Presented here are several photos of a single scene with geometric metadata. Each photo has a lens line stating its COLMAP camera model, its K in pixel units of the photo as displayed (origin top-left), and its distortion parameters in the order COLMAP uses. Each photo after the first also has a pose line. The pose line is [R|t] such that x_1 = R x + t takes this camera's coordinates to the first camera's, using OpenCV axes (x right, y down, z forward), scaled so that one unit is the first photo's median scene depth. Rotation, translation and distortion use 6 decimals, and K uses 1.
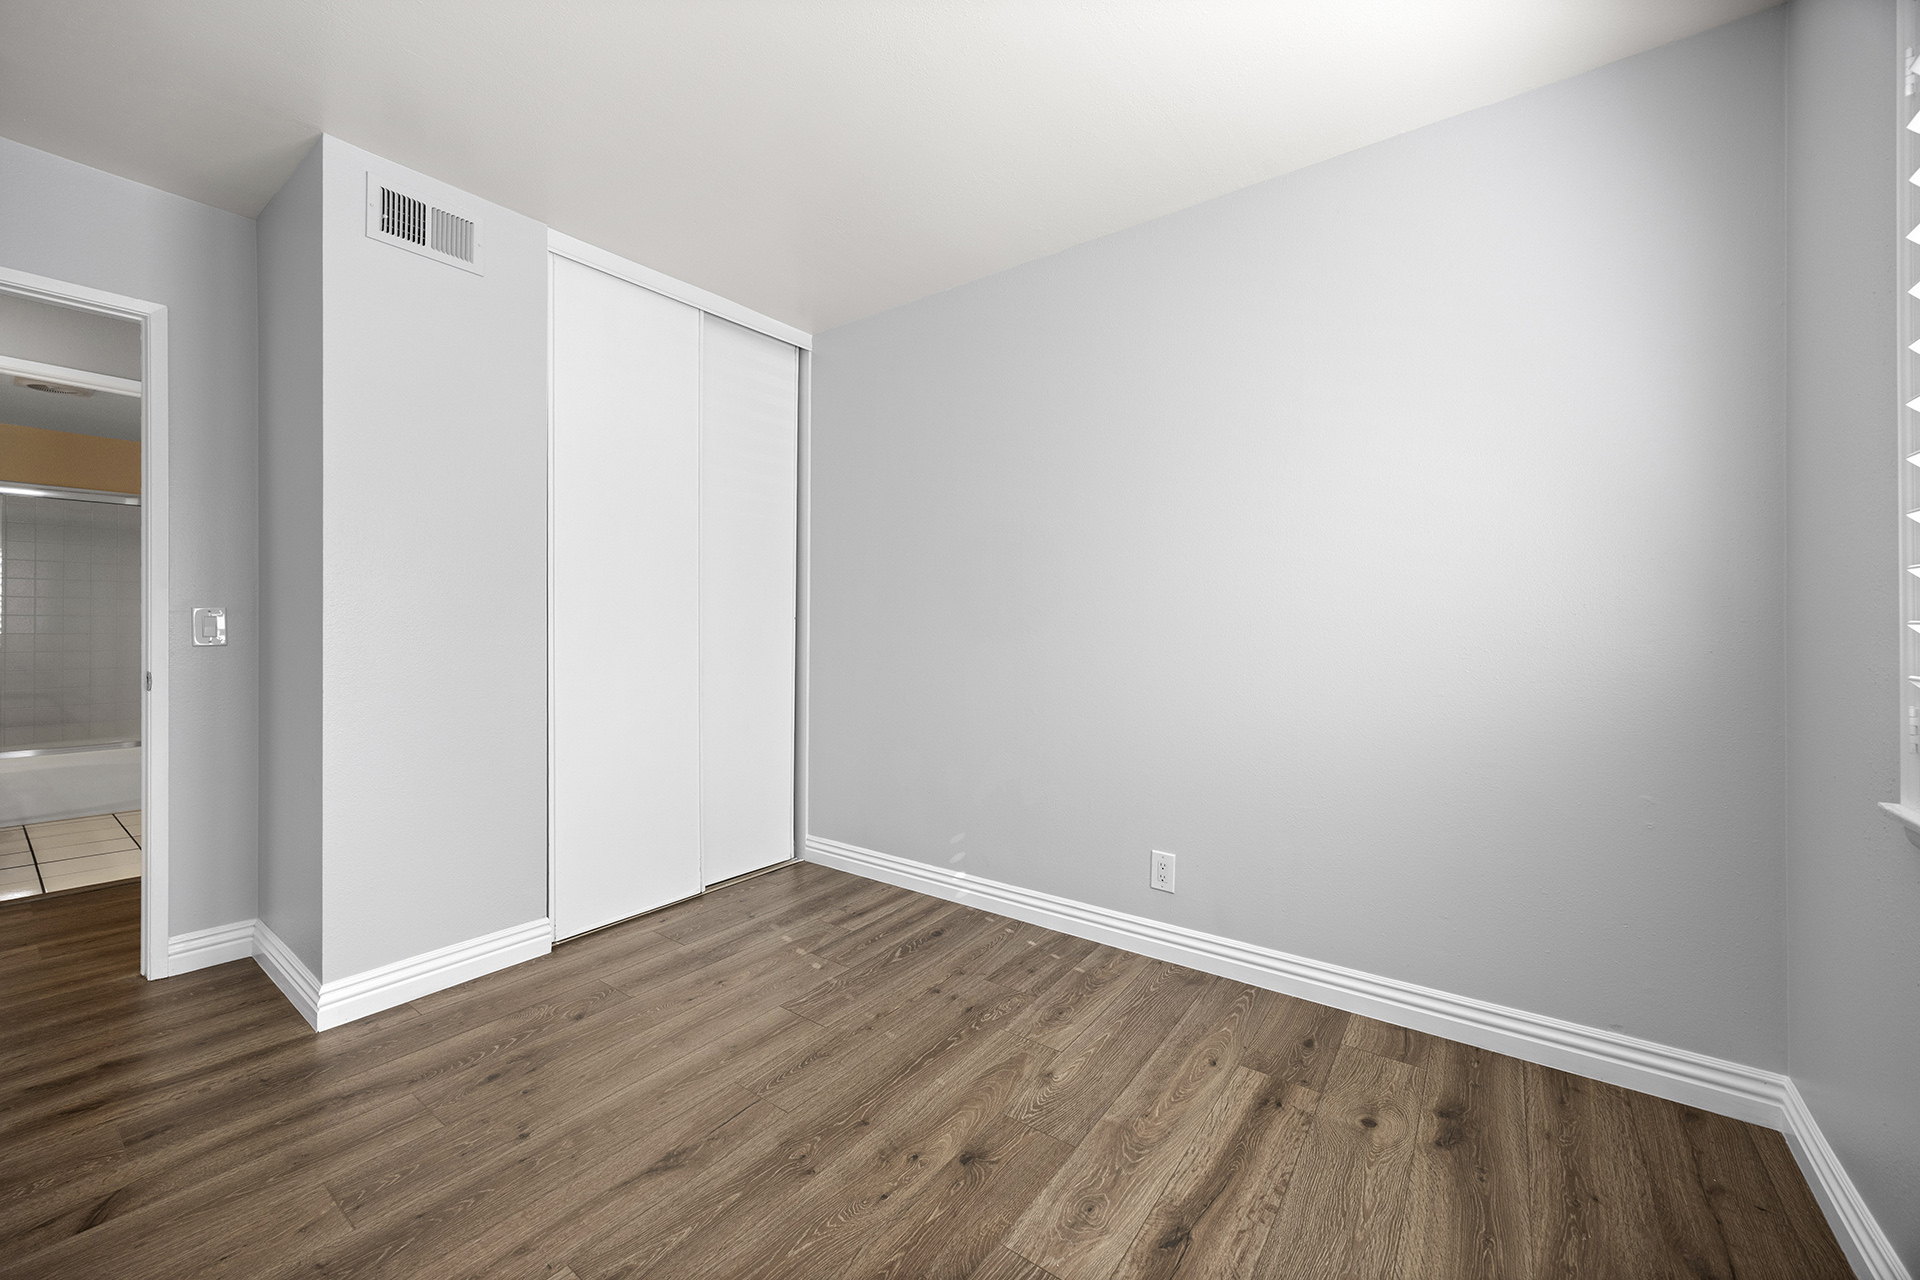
lens RADIAL K [[756.2, 0, 960.0], [0, 756.2, 640.0], [0, 0, 1]] dist [0.002238, 0.000065]
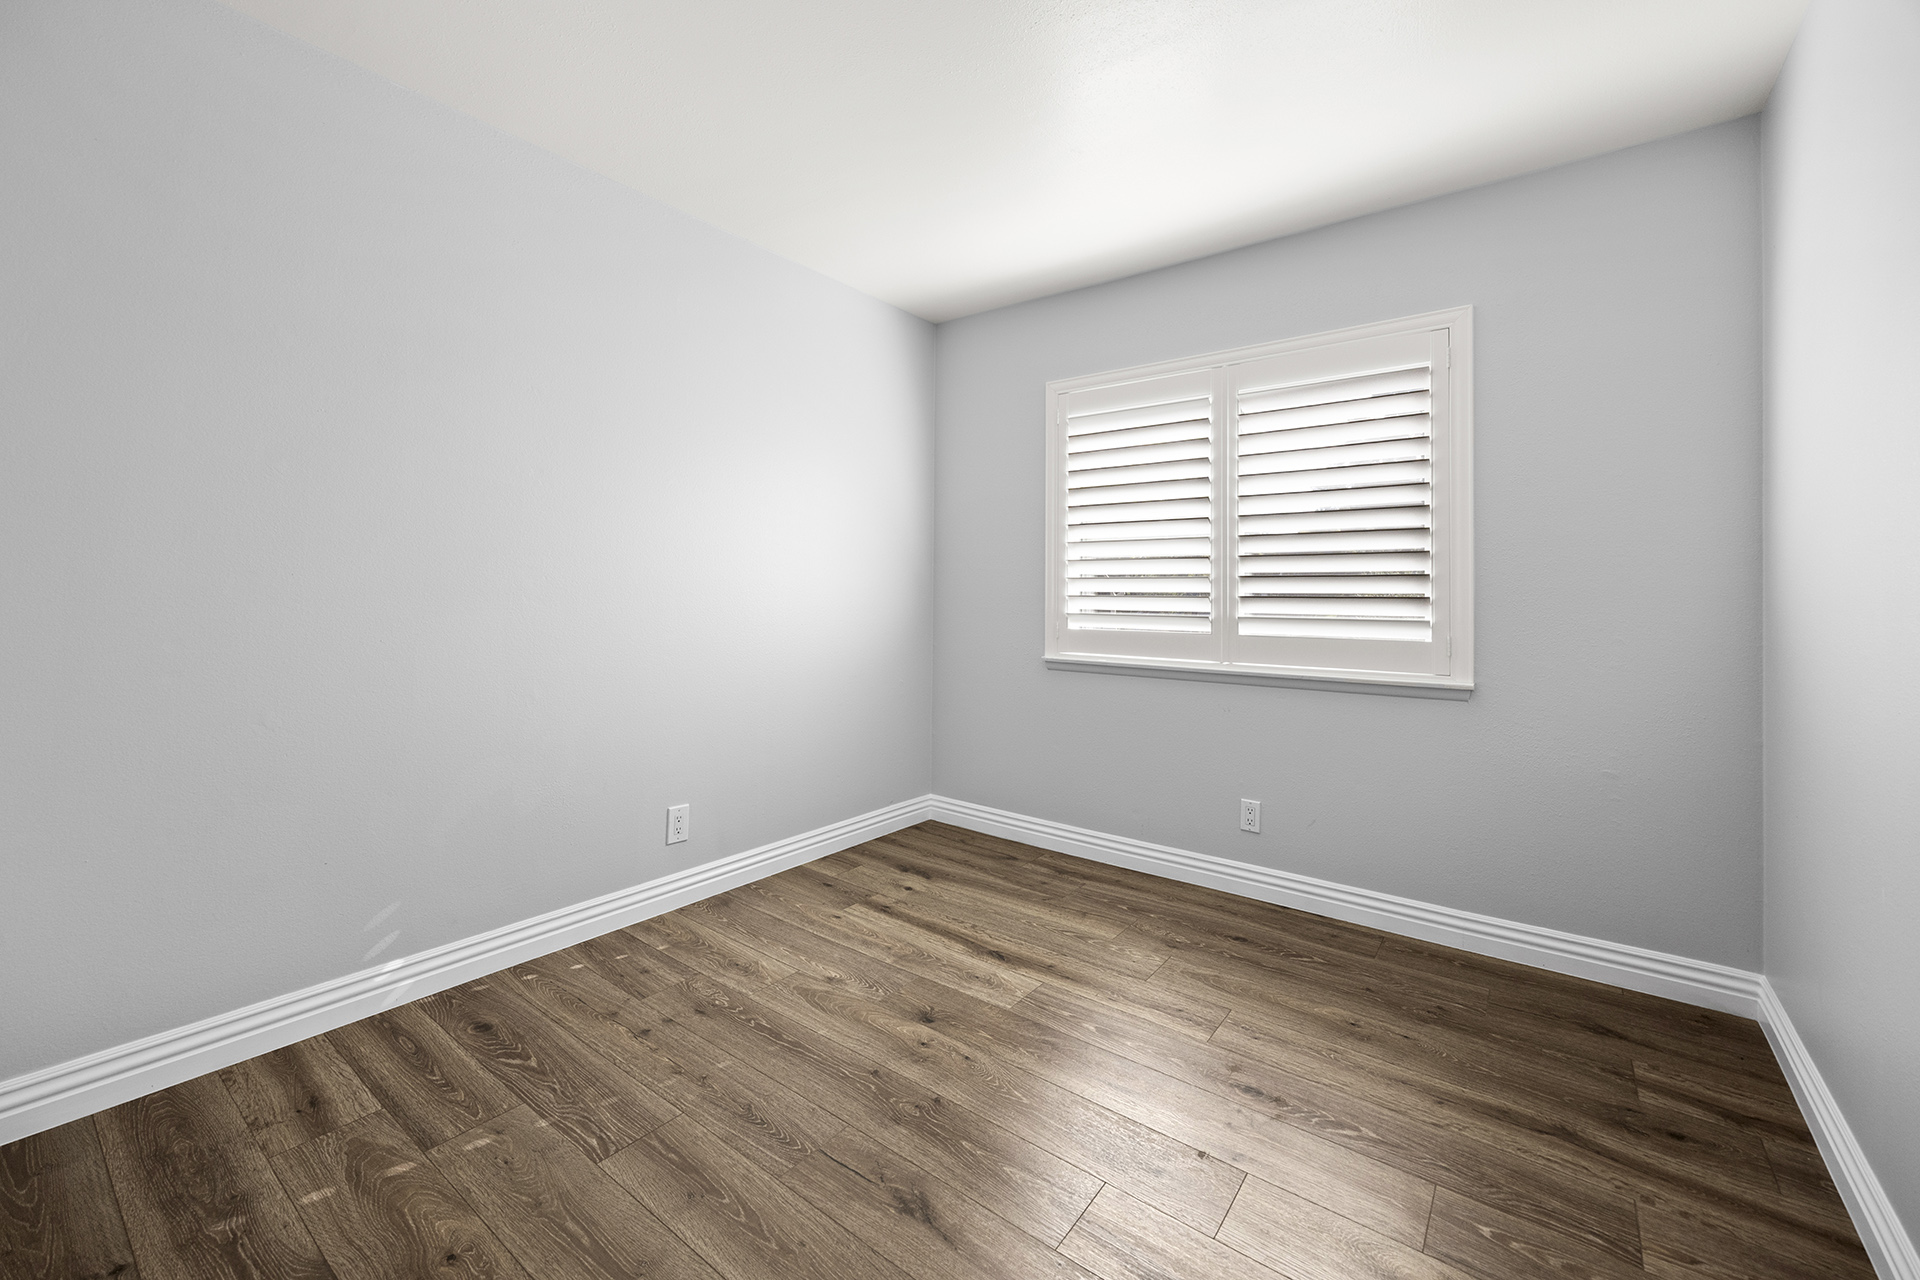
lens RADIAL K [[775.0, 0, 962.1], [0, 775.0, 615.1], [0, 0, 1]] dist [0.002339, 0.000158]
pose [[0.007571, -0.029815, 0.999527, -0.872001], [0.008199, 0.999524, 0.029752, -0.016479], [-0.999938, 0.007970, 0.007812, 0.643826]]
